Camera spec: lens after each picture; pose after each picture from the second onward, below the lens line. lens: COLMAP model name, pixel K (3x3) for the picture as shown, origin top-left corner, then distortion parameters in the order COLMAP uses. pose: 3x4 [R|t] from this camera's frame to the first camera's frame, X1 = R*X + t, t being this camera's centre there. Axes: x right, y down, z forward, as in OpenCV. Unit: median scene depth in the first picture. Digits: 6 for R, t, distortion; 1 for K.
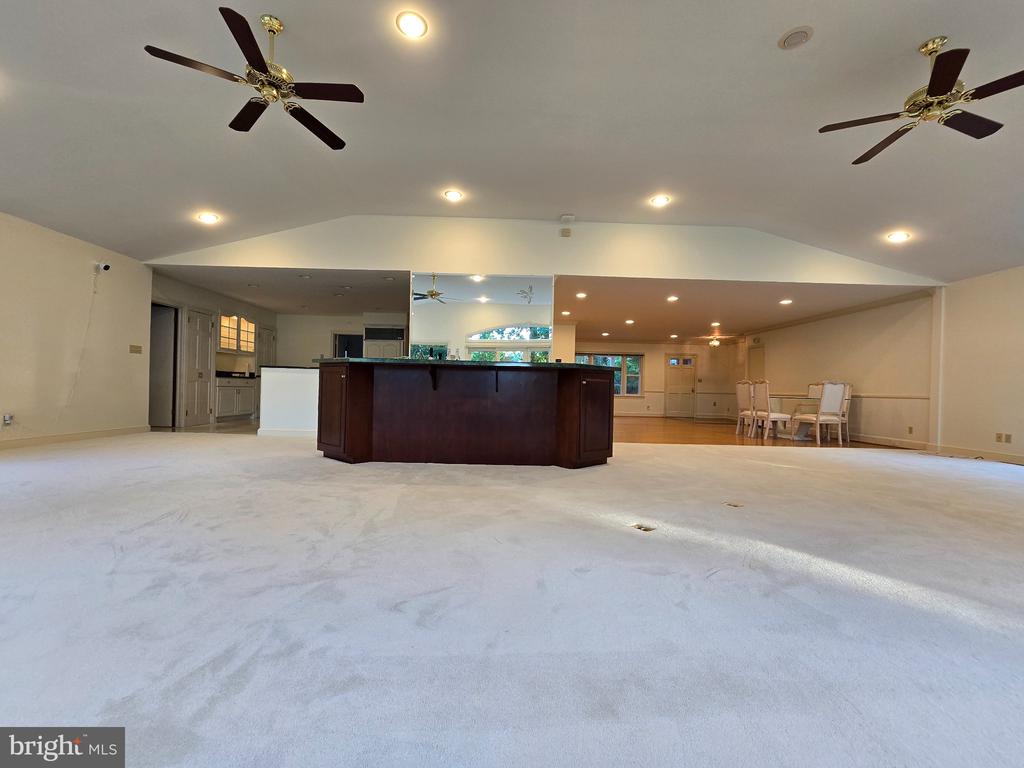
lens RADIAL K [[421.9, 0, 508.1], [0, 421.9, 391.0], [0, 0, 1]] dist [-0.001803, 0.001200]
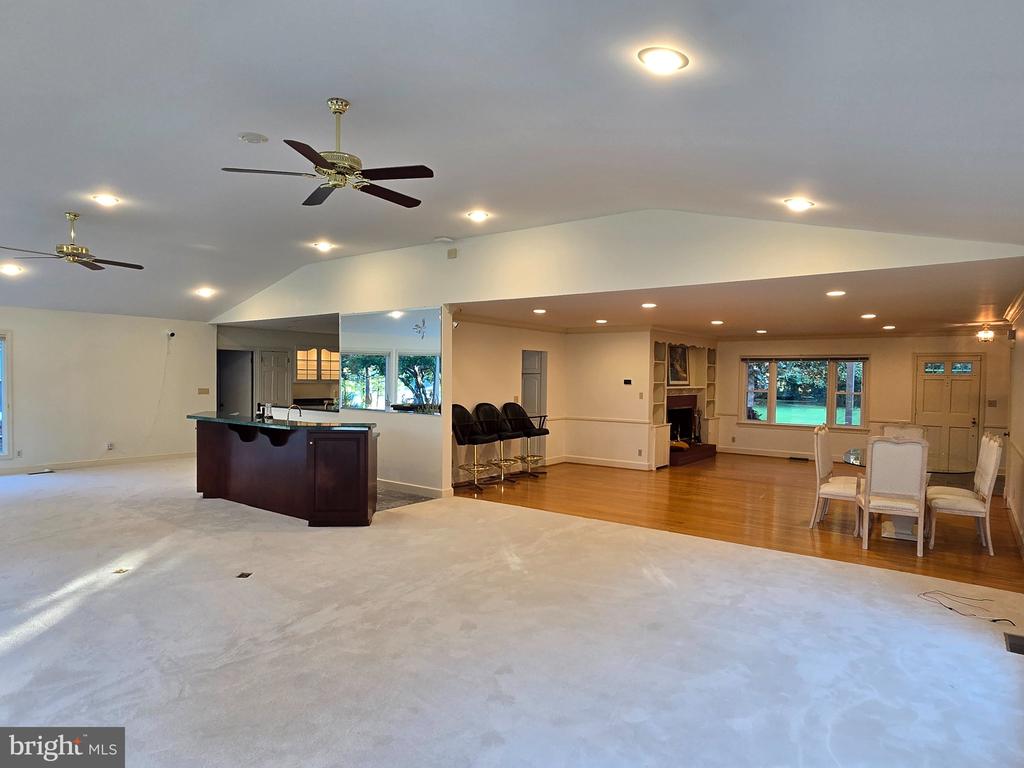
lens RADIAL K [[610.2, 0, 512.4], [0, 610.2, 393.1], [0, 0, 1]] dist [-0.004444, -0.000363]
pose [[0.796190, 0.001119, -0.605046, 1.090457], [0.003408, 0.999974, 0.006333, -0.110644], [0.605037, -0.007104, 0.796166, 0.094036]]
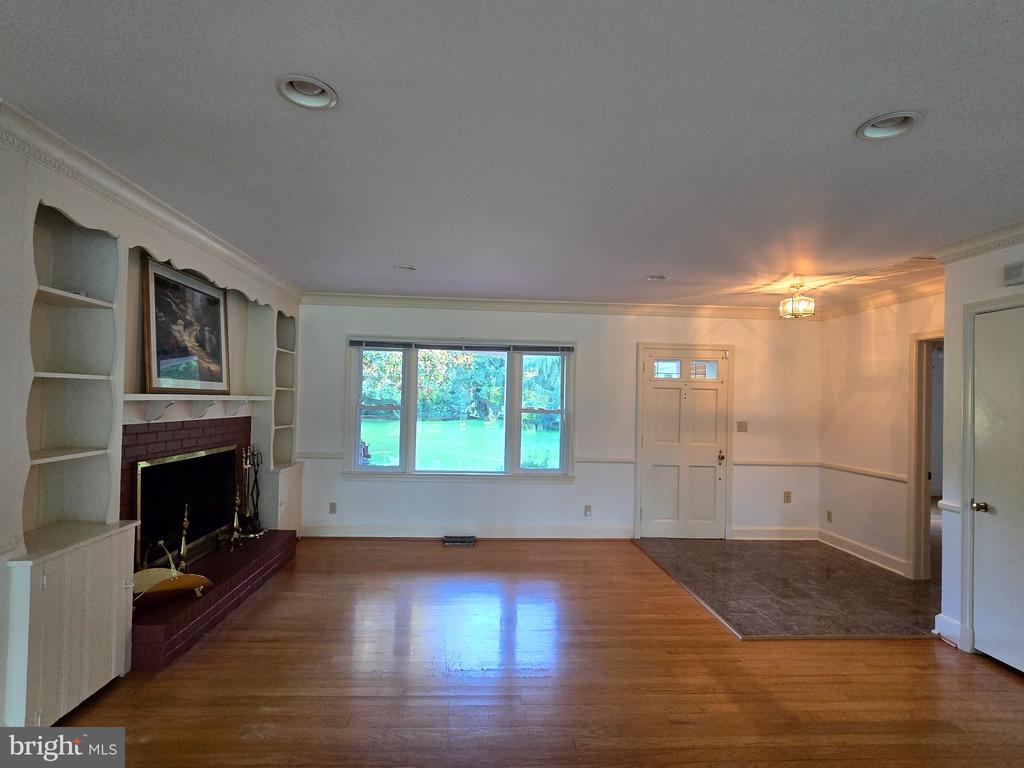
lens RADIAL K [[537.1, 0, 505.7], [0, 537.1, 393.7], [0, 0, 1]] dist [-0.002341, -0.001279]
pose [[0.998846, -0.001455, 0.048002, 0.620863], [0.002341, 0.999828, -0.018423, -0.107272], [-0.047967, 0.018514, 0.998677, 1.464444]]
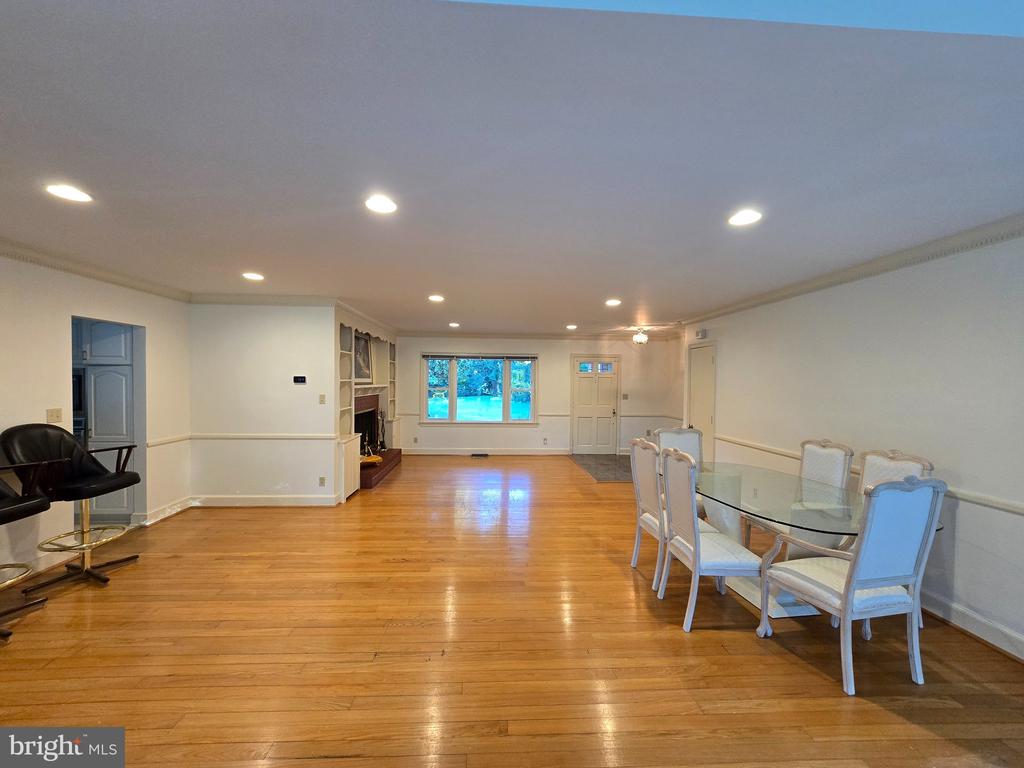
lens RADIAL K [[421.9, 0, 509.5], [0, 421.9, 391.3], [0, 0, 1]] dist [-0.001803, 0.001200]
pose [[0.998827, -0.015254, 0.045953, 0.623076], [0.014359, 0.999702, 0.019753, -0.118711], [-0.046241, -0.019070, 0.998748, 0.920182]]
